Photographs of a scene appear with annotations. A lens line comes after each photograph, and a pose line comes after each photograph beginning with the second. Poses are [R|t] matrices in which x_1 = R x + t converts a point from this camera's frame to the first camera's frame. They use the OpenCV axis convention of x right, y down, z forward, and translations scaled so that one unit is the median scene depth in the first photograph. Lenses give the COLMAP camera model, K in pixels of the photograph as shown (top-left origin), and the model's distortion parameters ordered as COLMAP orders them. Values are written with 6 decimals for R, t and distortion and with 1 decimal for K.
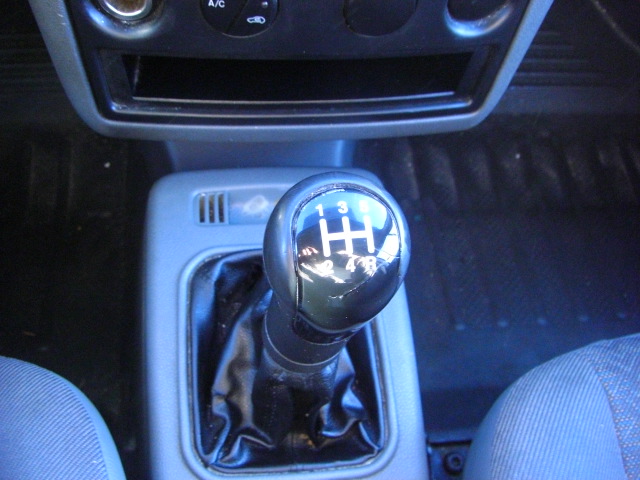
lens RADIAL K [[715.8, 0, 316.7], [0, 715.8, 237.1], [0, 0, 1]] dist [-0.149912, 0.000000]
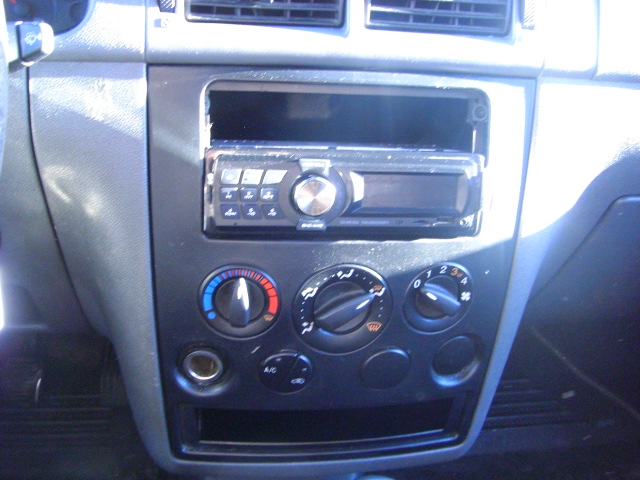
lens RADIAL K [[715.8, 0, 319.2], [0, 715.8, 234.6], [0, 0, 1]] dist [-0.149912, 0.000000]
pose [[0.999062, -0.031058, 0.030161, -0.068402], [0.041778, 0.874303, -0.483579, 0.109975], [-0.011351, 0.484386, 0.874781, -0.338265]]
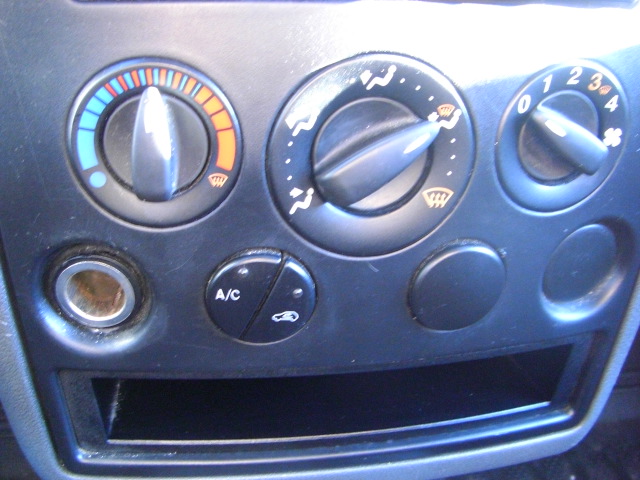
lens RADIAL K [[715.8, 0, 324.7], [0, 715.8, 240.9], [0, 0, 1]] dist [-0.149912, 0.000000]
pose [[0.997071, -0.065599, 0.039315, -0.062376], [0.076258, 0.891757, -0.446042, -0.051911], [-0.005800, 0.447734, 0.894148, 0.301320]]
